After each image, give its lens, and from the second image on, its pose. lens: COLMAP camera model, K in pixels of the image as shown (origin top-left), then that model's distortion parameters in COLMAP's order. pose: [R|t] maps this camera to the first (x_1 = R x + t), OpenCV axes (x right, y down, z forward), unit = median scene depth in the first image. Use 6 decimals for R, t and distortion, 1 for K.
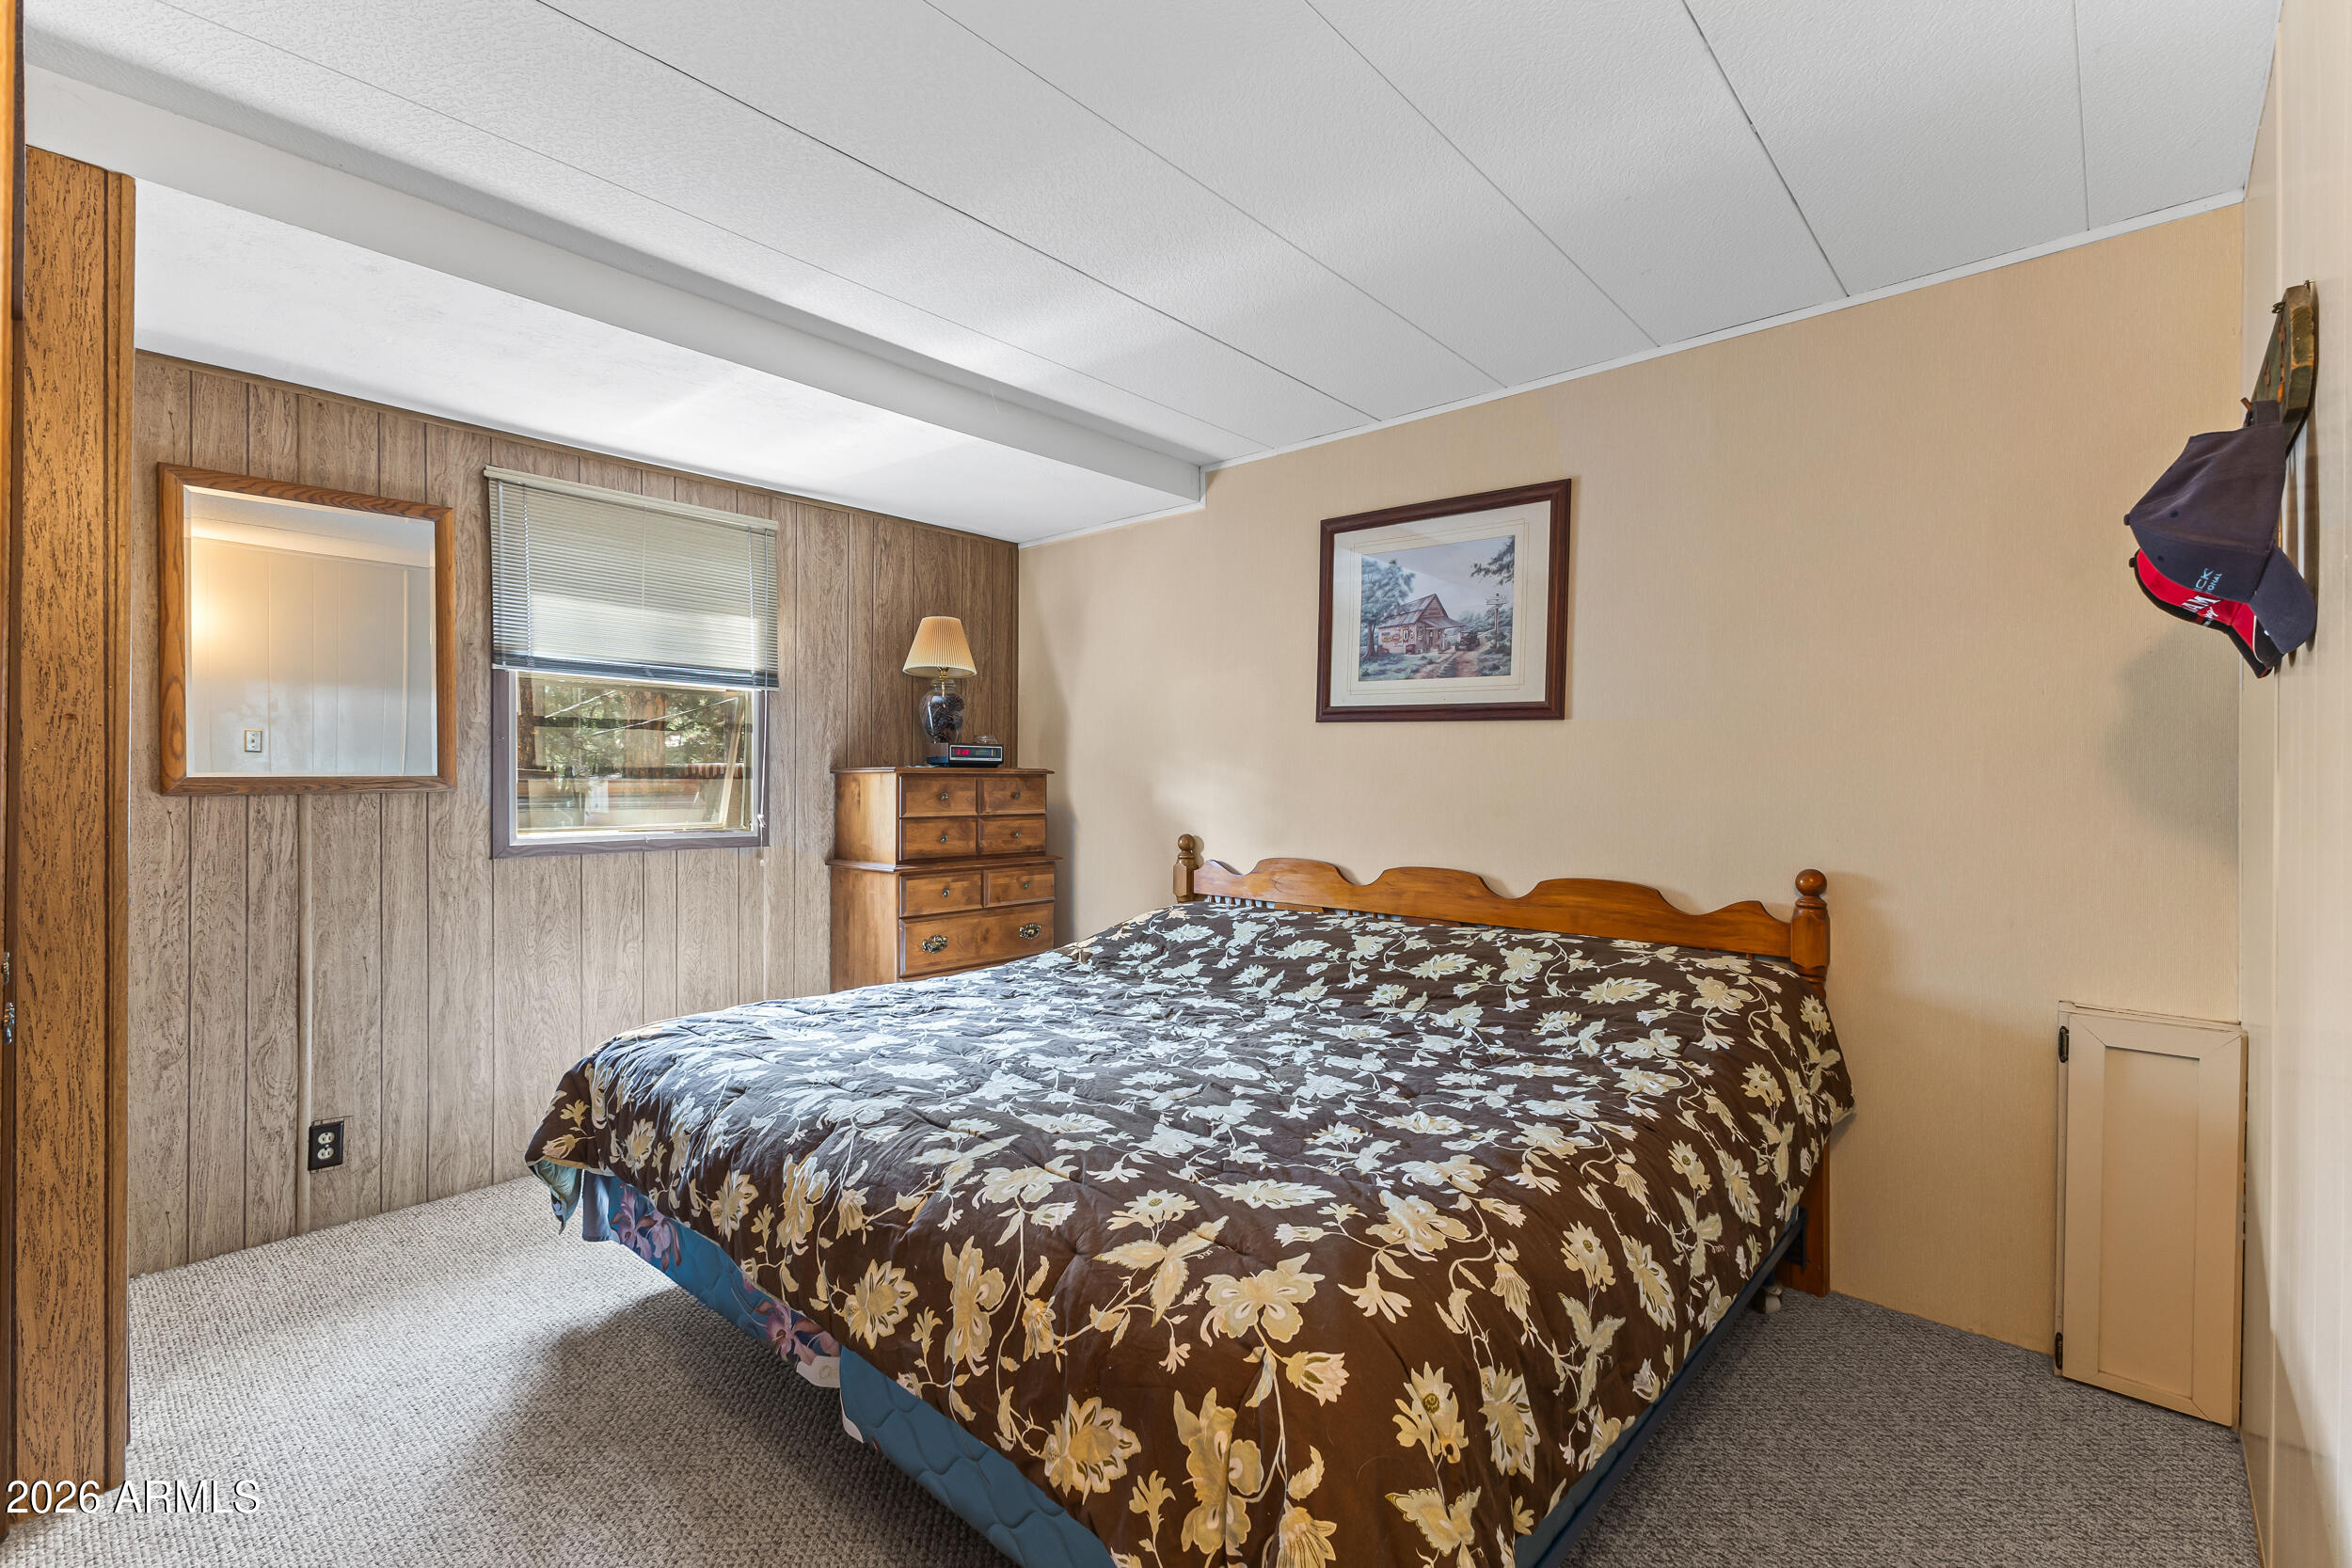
lens RADIAL K [[1022.8, 0, 1173.8], [0, 1022.8, 782.8], [0, 0, 1]] dist [0.011018, -0.002189]
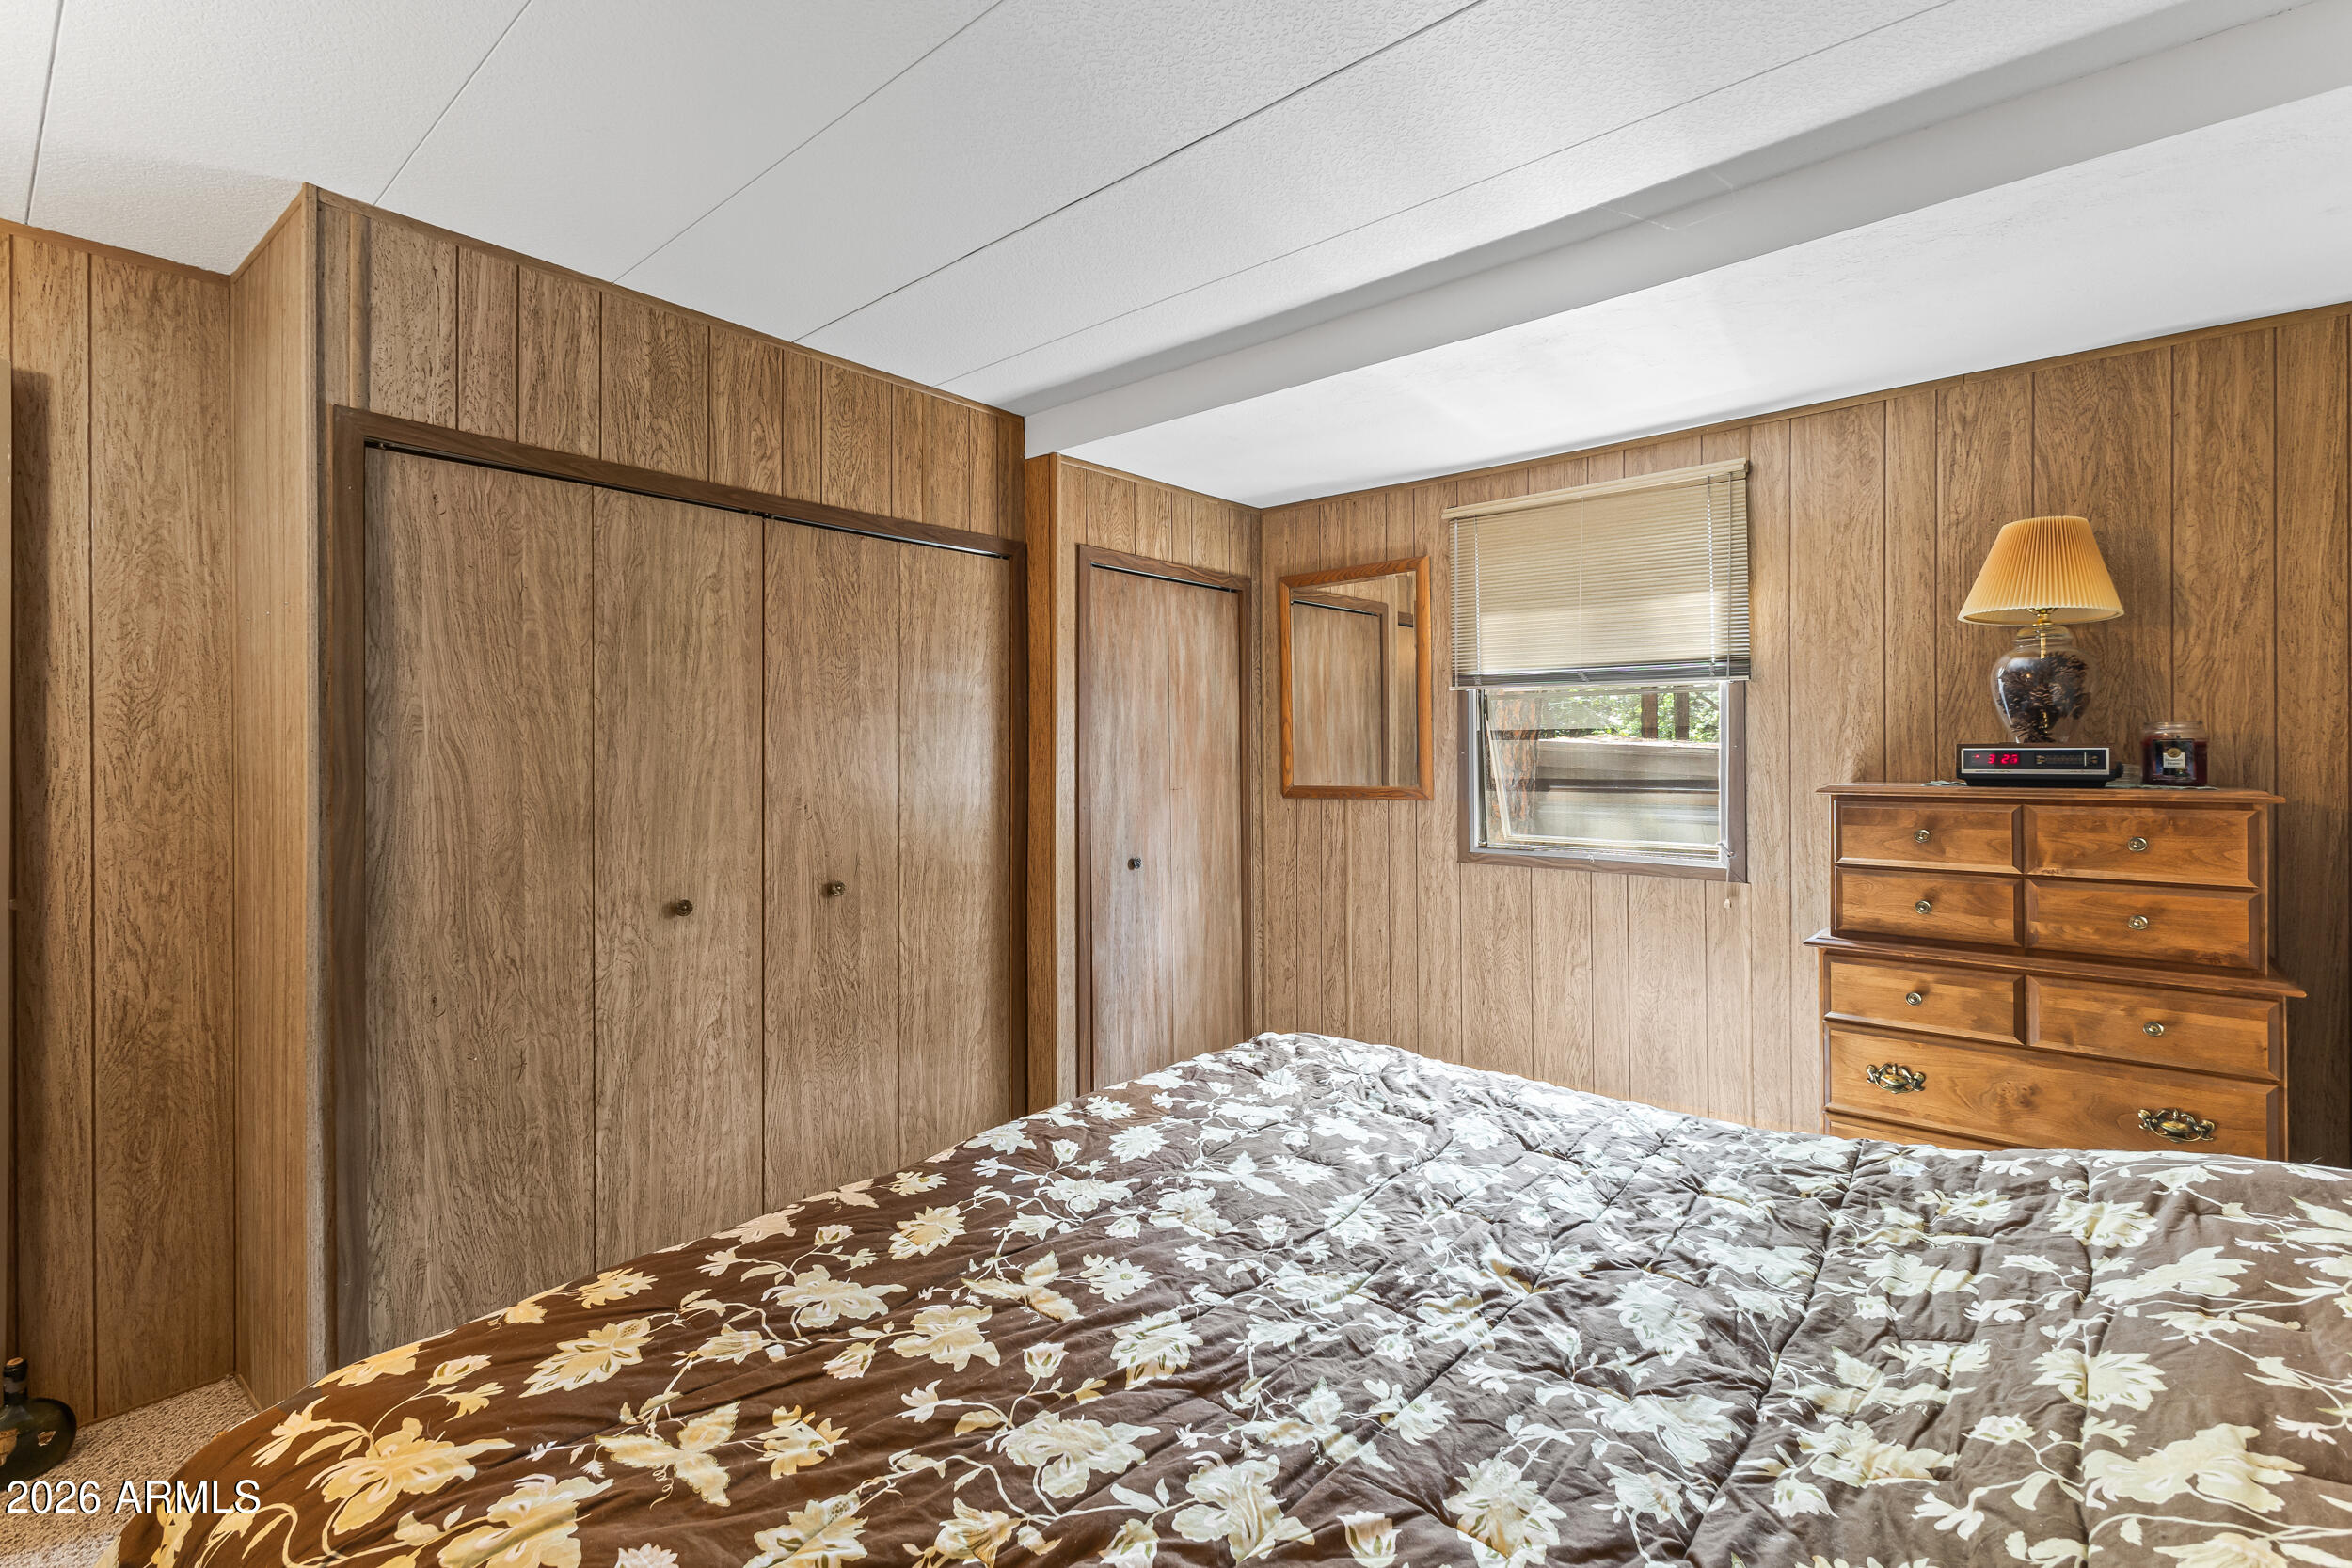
lens RADIAL K [[1022.8, 0, 1154.2], [0, 1022.8, 754.0], [0, 0, 1]] dist [0.011018, -0.002189]
pose [[0.042122, -0.004230, -0.999104, 0.389261], [0.001298, 0.999990, -0.004179, -0.035301], [0.999112, -0.001121, 0.042127, 0.580767]]
